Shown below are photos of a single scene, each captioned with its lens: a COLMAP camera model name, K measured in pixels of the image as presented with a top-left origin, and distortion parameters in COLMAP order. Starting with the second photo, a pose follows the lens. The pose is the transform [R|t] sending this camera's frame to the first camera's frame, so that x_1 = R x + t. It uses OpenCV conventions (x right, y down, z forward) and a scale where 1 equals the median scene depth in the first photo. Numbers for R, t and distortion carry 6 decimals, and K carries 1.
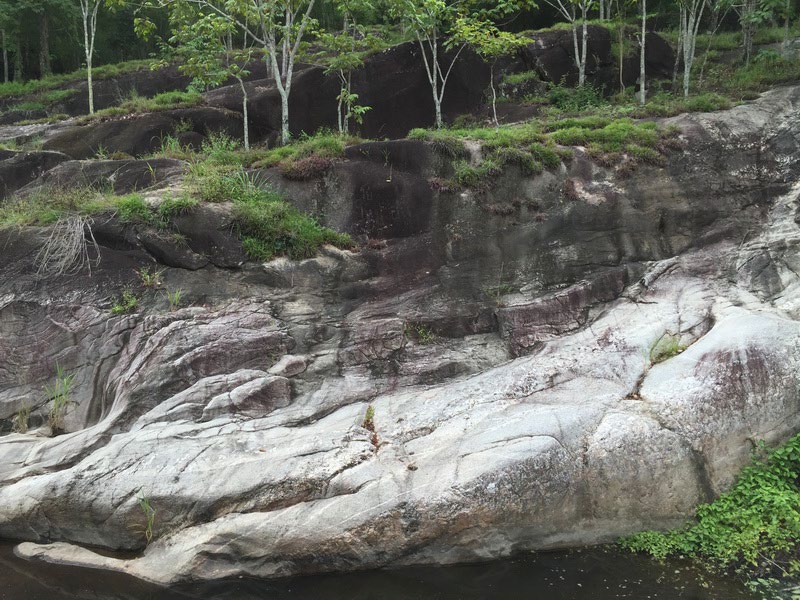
lens RADIAL K [[685.1, 0, 396.9], [0, 685.1, 297.5], [0, 0, 1]] dist [0.069608, -0.102536]
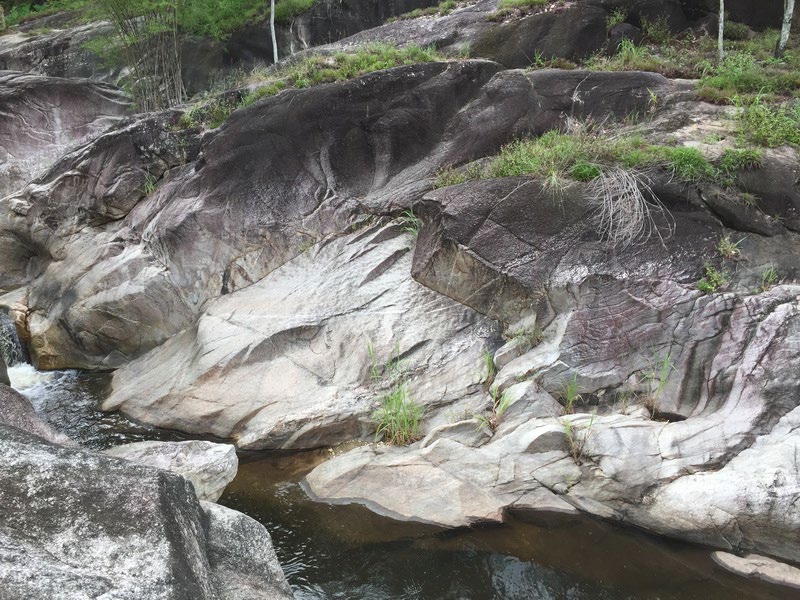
lens RADIAL K [[685.1, 0, 398.7], [0, 685.1, 300.7], [0, 0, 1]] dist [0.069608, -0.102536]
pose [[0.981309, 0.032065, -0.189751, -0.653983], [0.020033, 0.963643, 0.266441, -0.229999], [0.191395, -0.265262, 0.944989, 0.028708]]
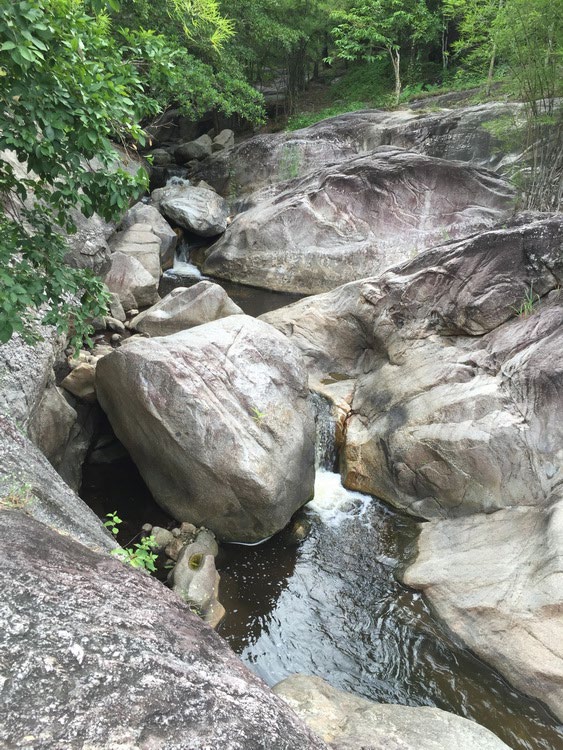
lens RADIAL K [[642.3, 0, 294.5], [0, 642.3, 388.3], [0, 0, 1]] dist [0.069608, -0.102536]
pose [[0.700335, 0.291030, -0.651792, -0.970950], [-0.110198, 0.946245, 0.304099, -0.238847], [0.705257, -0.141145, 0.694760, 0.320343]]
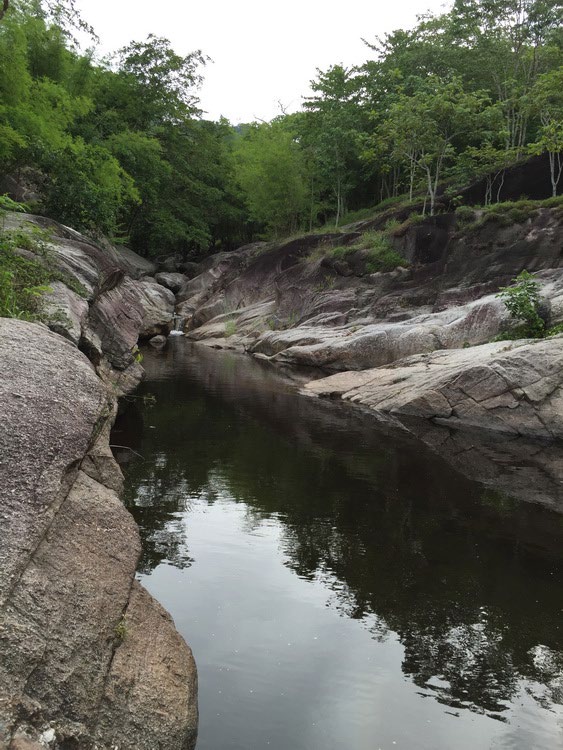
lens RADIAL K [[642.3, 0, 288.7], [0, 642.3, 375.2], [0, 0, 1]] dist [0.069608, -0.102536]
pose [[0.616643, 0.112492, -0.779164, 1.491002], [-0.115934, 0.991923, 0.051457, 0.226916], [0.778659, 0.058601, 0.624704, -0.581349]]
